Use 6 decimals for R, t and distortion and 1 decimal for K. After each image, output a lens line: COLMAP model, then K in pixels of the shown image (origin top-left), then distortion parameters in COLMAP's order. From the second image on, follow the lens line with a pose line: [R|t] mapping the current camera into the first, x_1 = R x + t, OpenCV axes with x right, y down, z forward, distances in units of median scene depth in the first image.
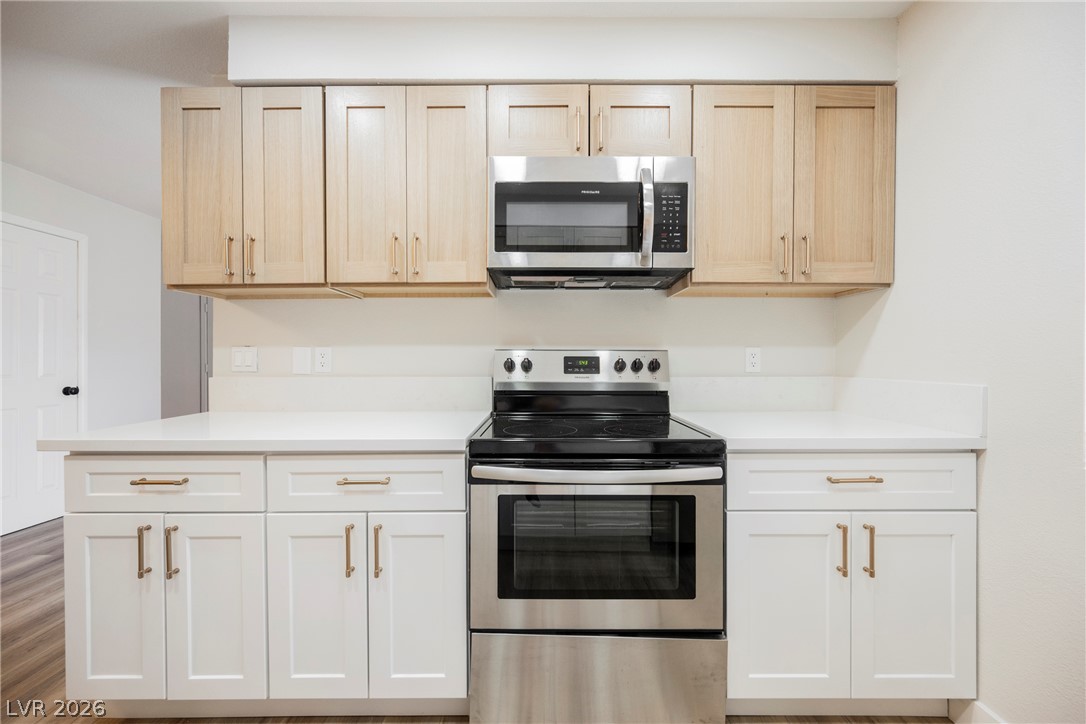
lens RADIAL K [[438.9, 0, 543.6], [0, 438.9, 360.0], [0, 0, 1]] dist [-0.001929, 0.000005]
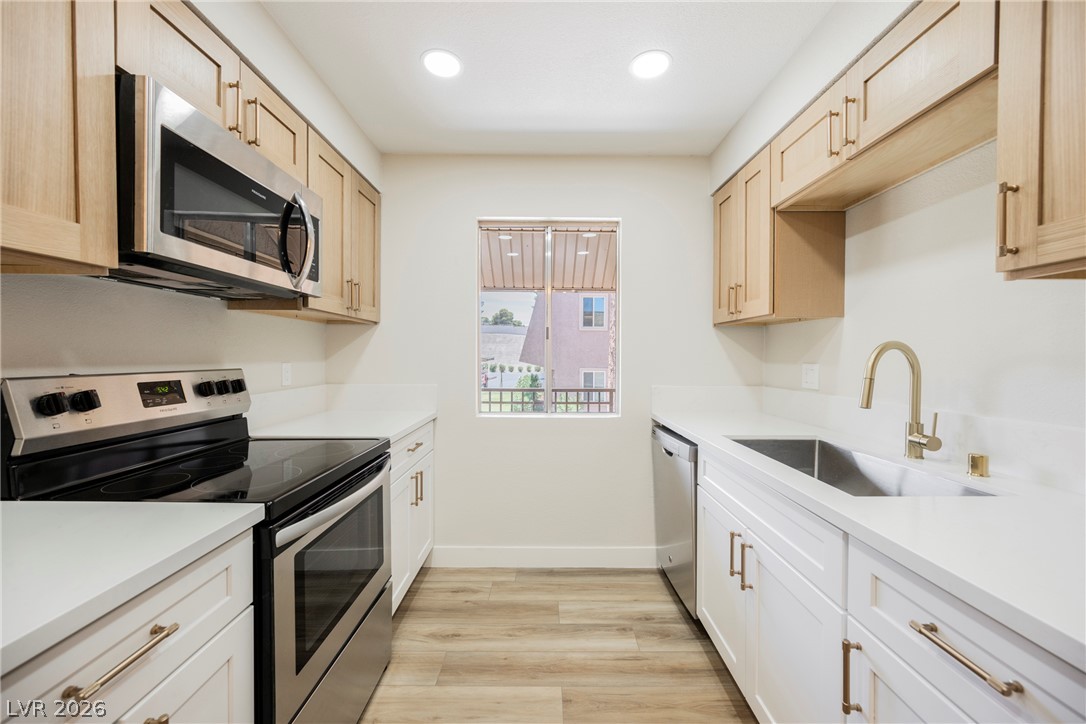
lens RADIAL K [[438.9, 0, 547.5], [0, 438.9, 358.9], [0, 0, 1]] dist [-0.001929, 0.000005]
pose [[-0.019885, -0.011906, 0.999731, -0.666119], [-0.006479, 0.999910, 0.011779, -0.058680], [-0.999781, -0.006244, -0.019961, 0.373992]]
